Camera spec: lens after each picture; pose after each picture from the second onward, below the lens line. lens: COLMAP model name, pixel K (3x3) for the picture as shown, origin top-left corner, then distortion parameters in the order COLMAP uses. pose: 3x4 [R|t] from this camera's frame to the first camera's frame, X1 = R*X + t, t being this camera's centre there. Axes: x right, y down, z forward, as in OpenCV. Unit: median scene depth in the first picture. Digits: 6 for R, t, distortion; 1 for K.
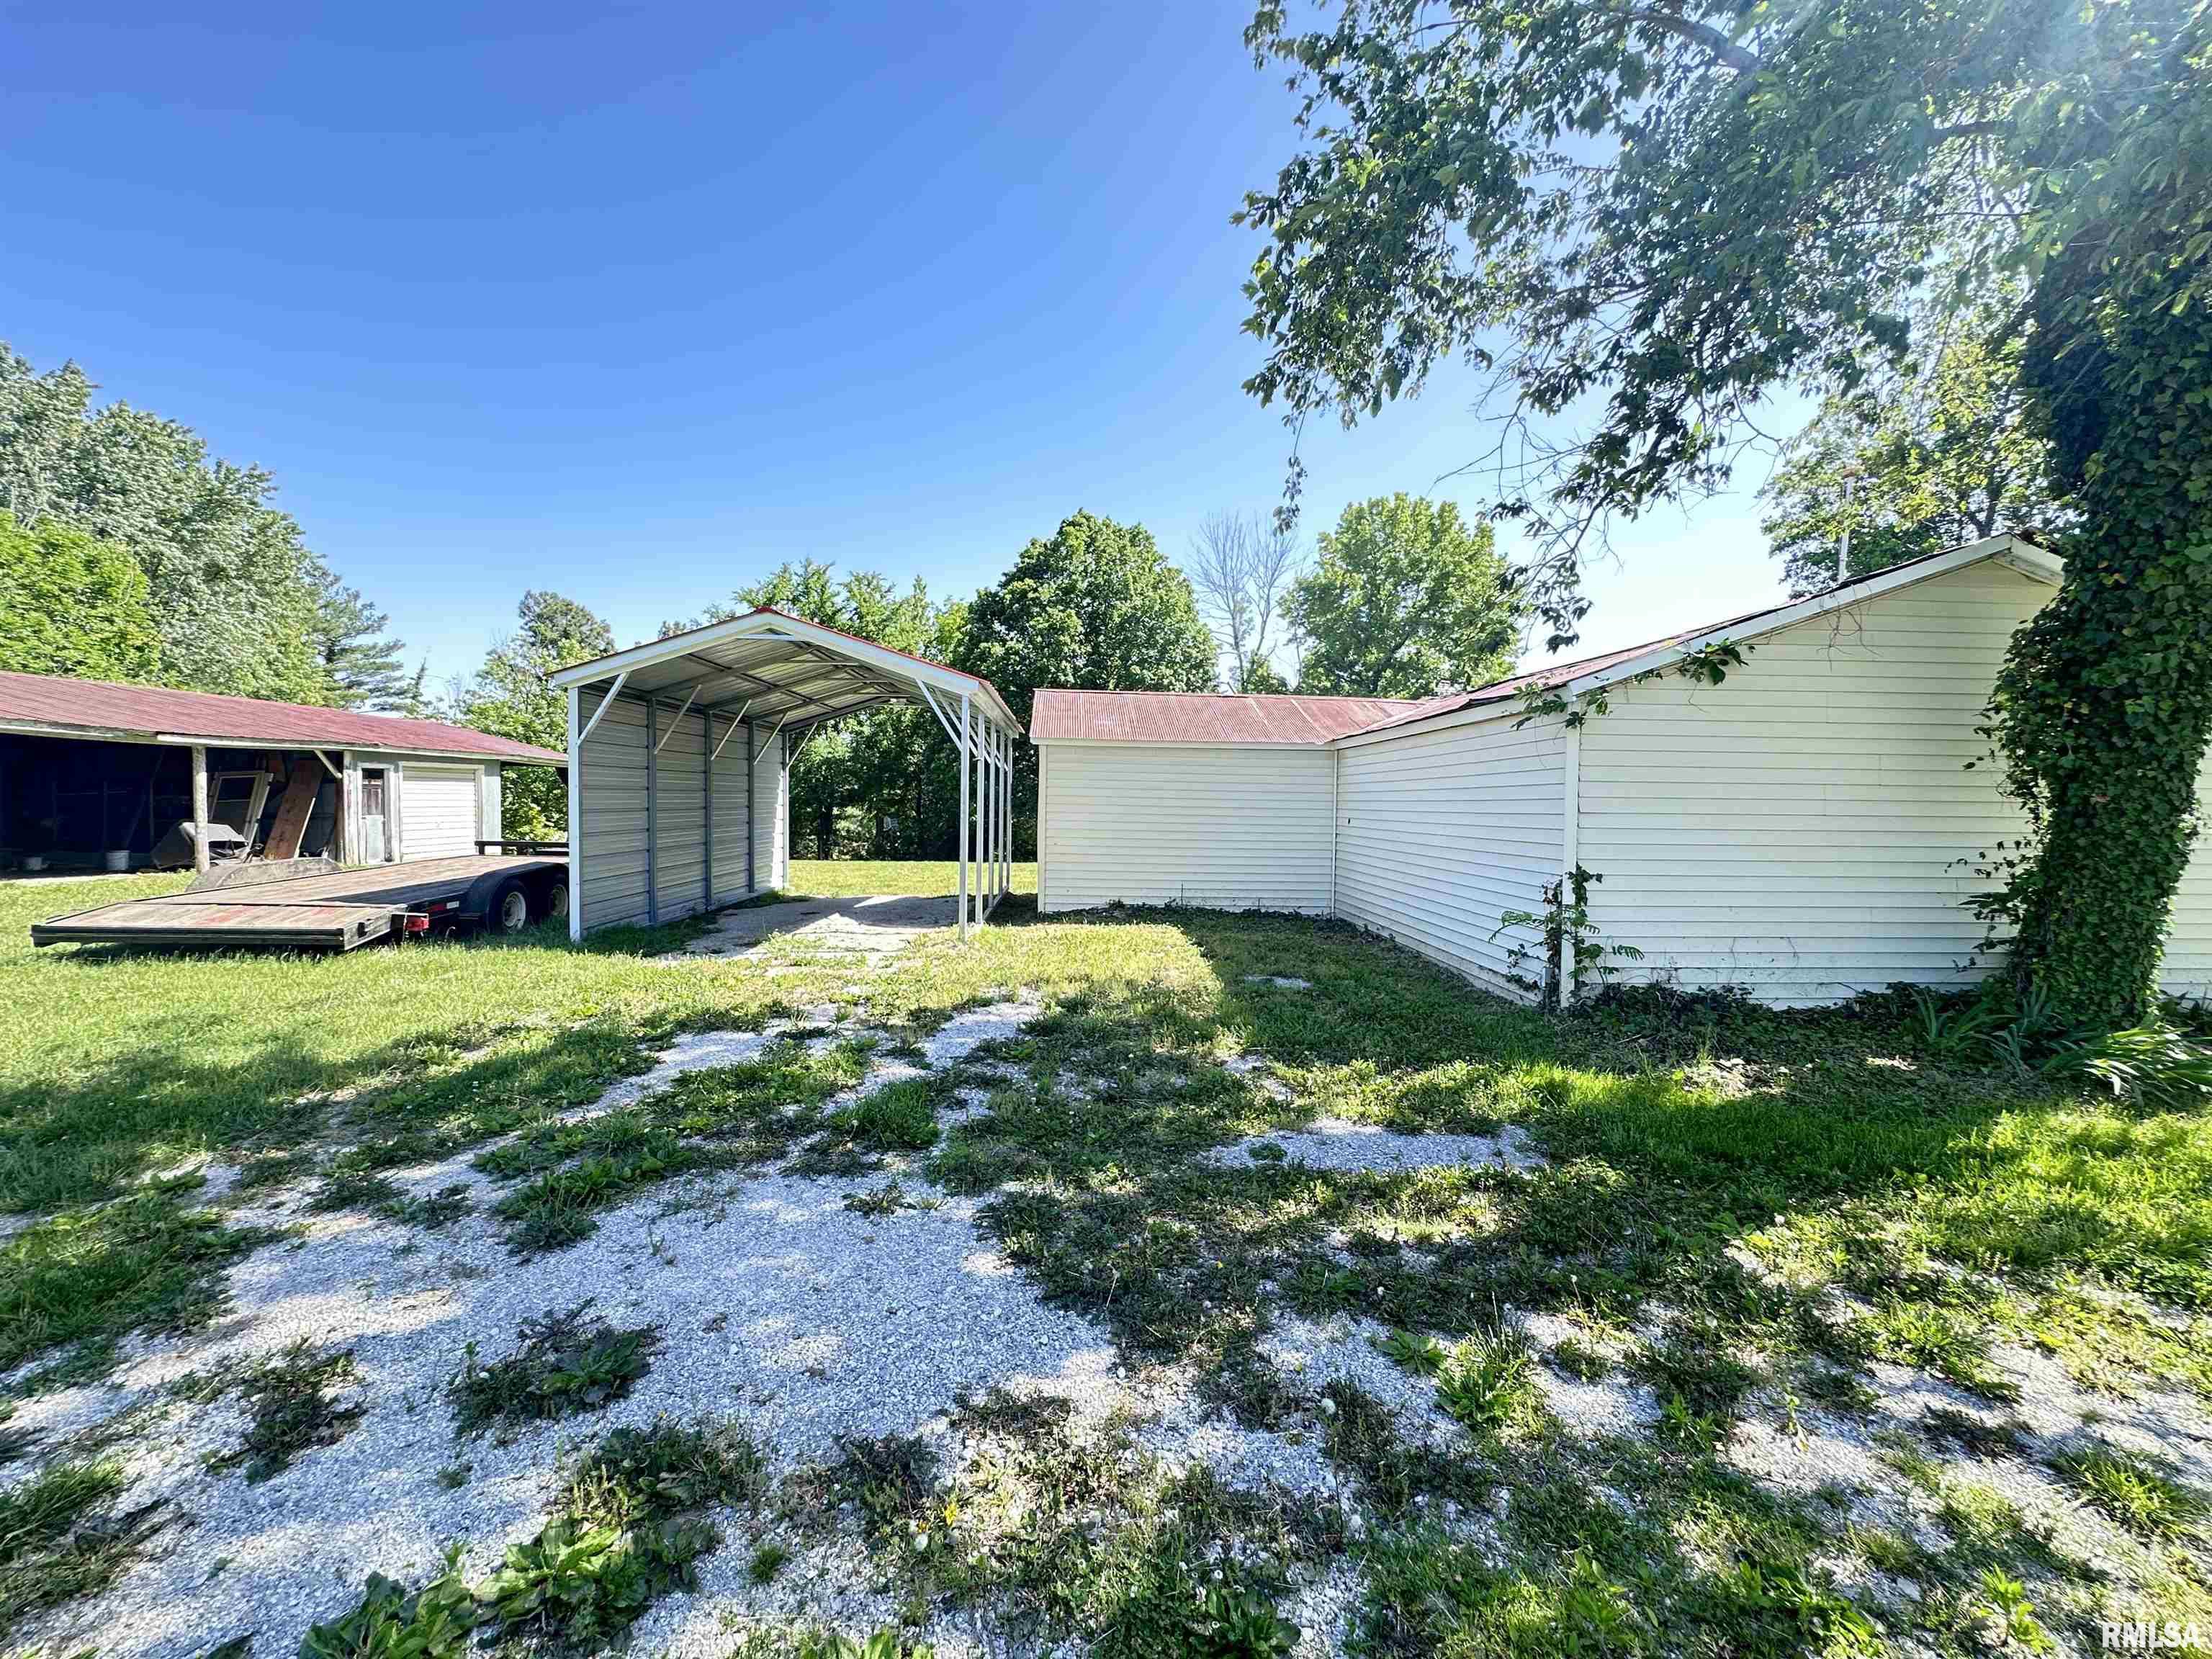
lens RADIAL K [[890.4, 0, 1107.9], [0, 890.4, 831.1], [0, 0, 1]] dist [0.000178, 0.000026]
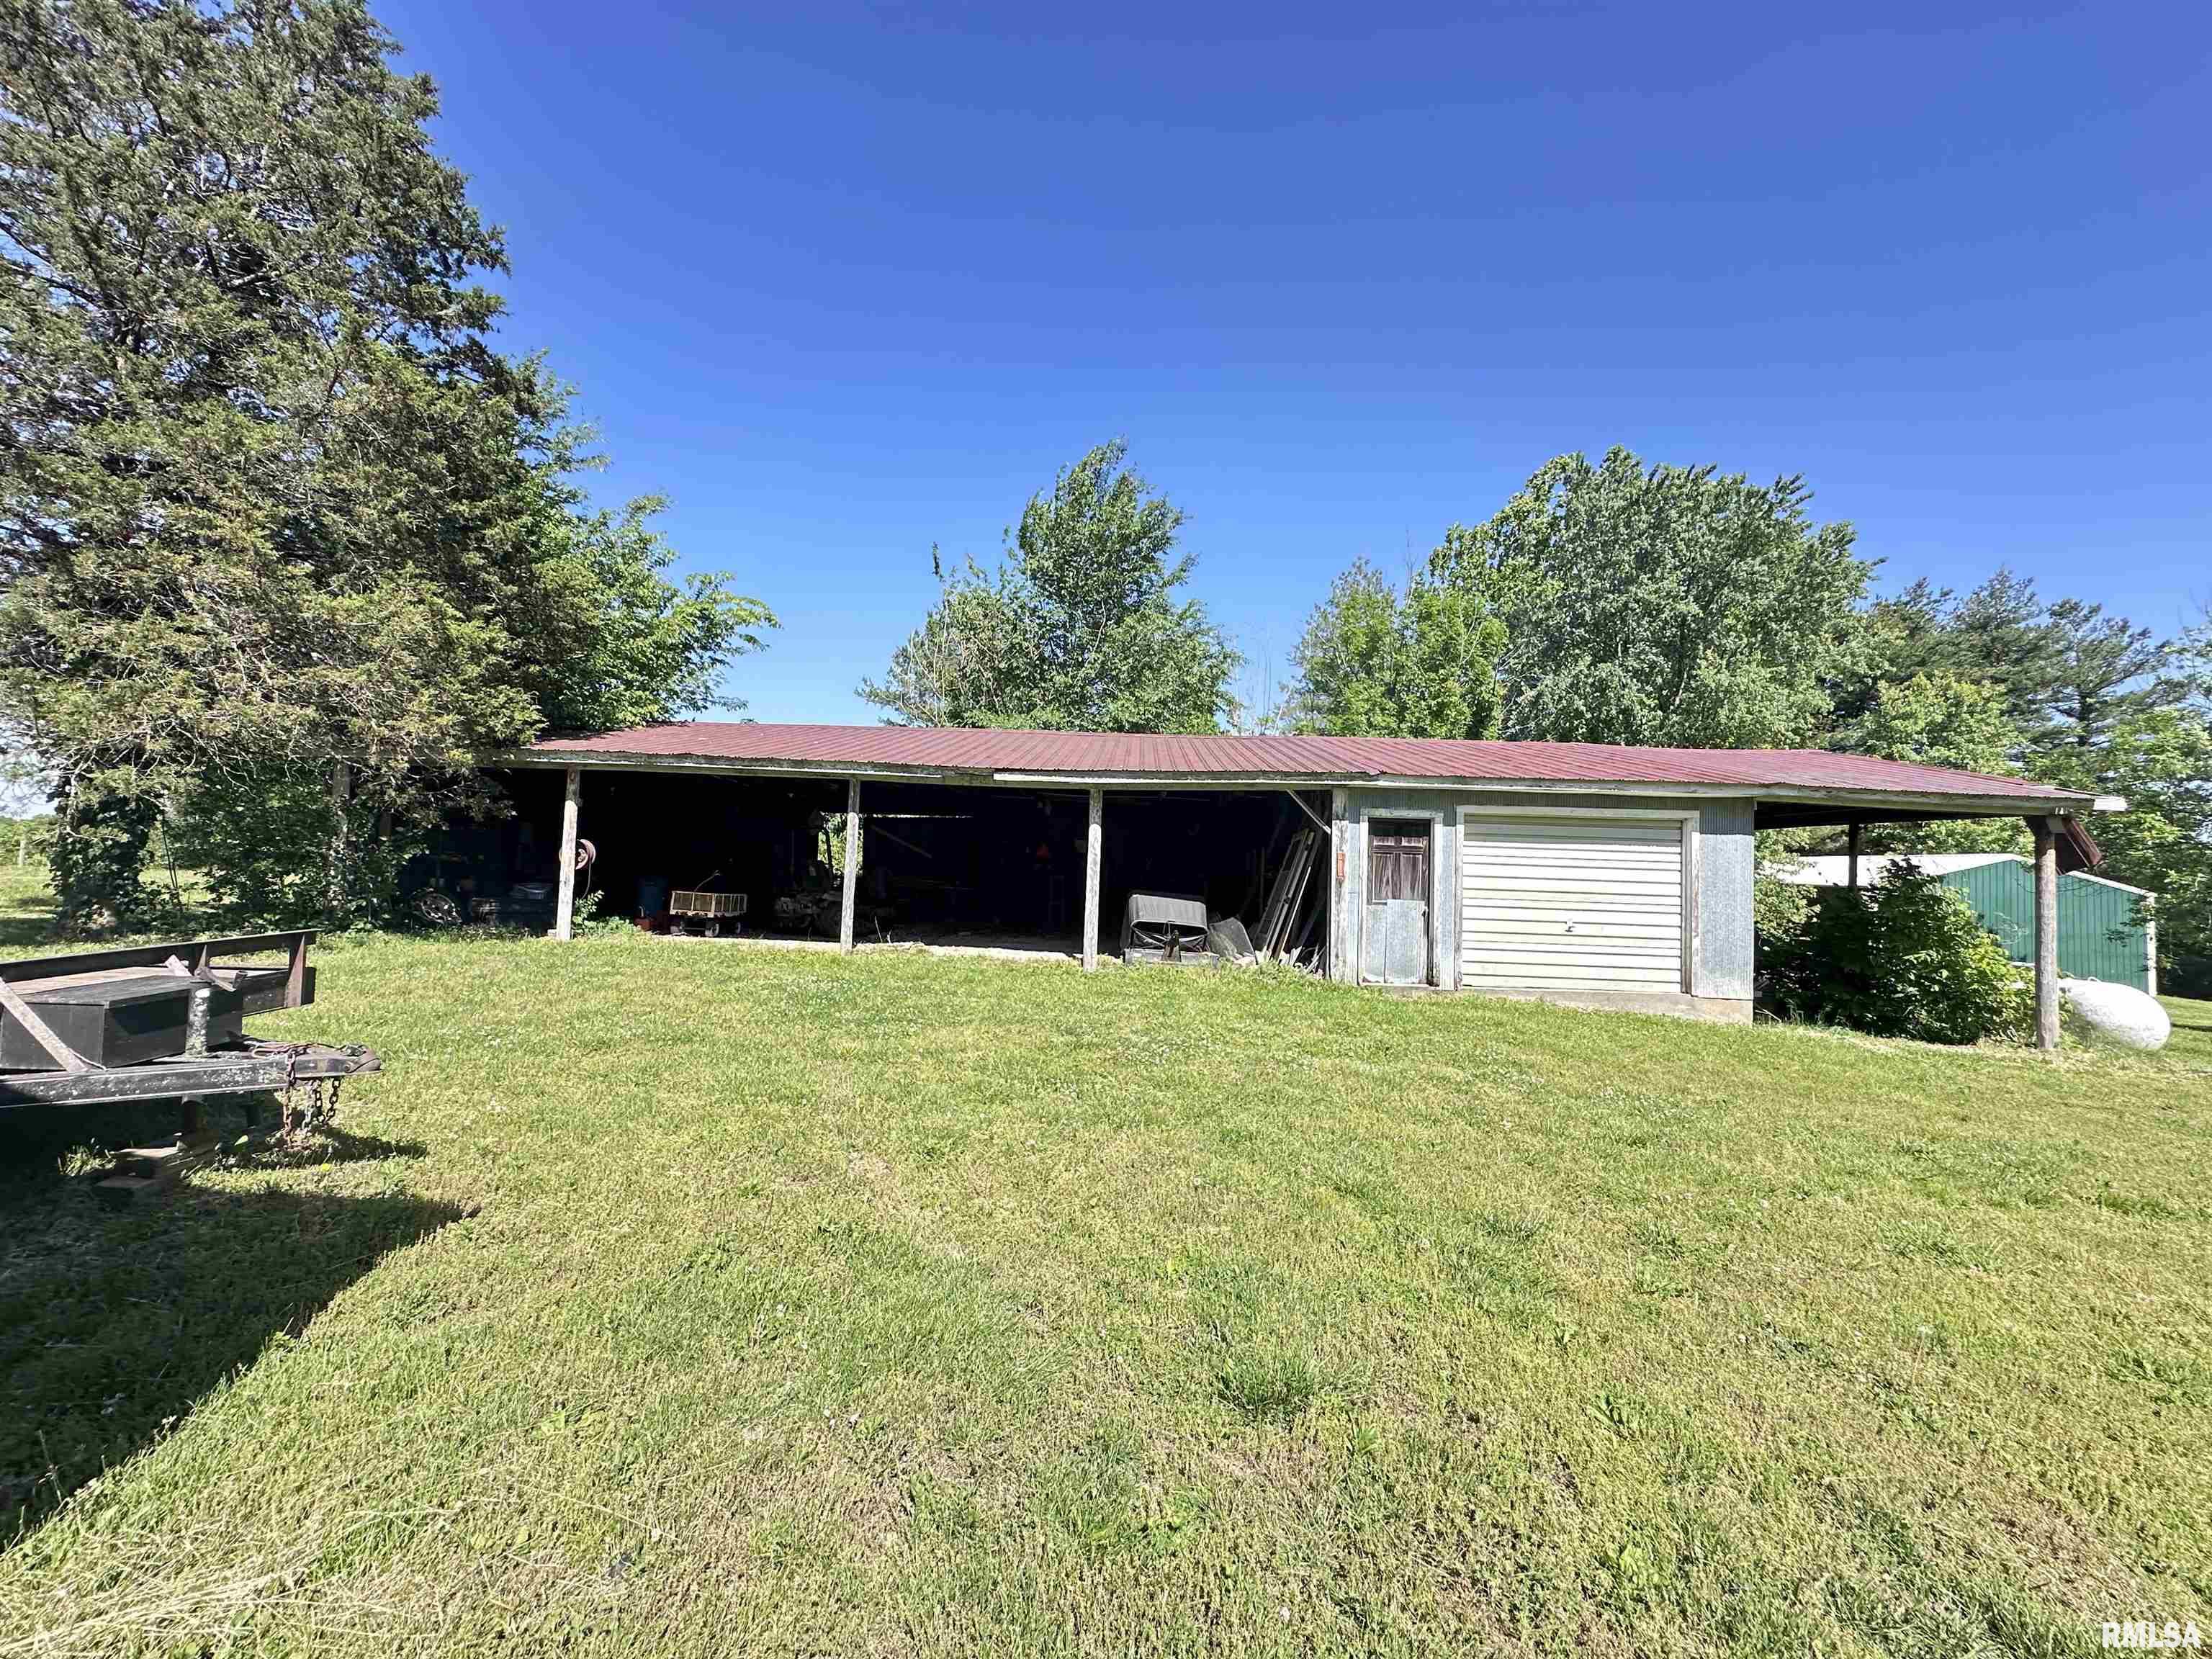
lens RADIAL K [[890.4, 0, 1106.3], [0, 890.4, 827.8], [0, 0, 1]] dist [0.000178, 0.000026]
pose [[-0.064953, -0.050891, -0.996590, -0.239446], [-0.068243, 0.996587, -0.046443, -0.024463], [0.995552, 0.064994, -0.068204, 0.840198]]
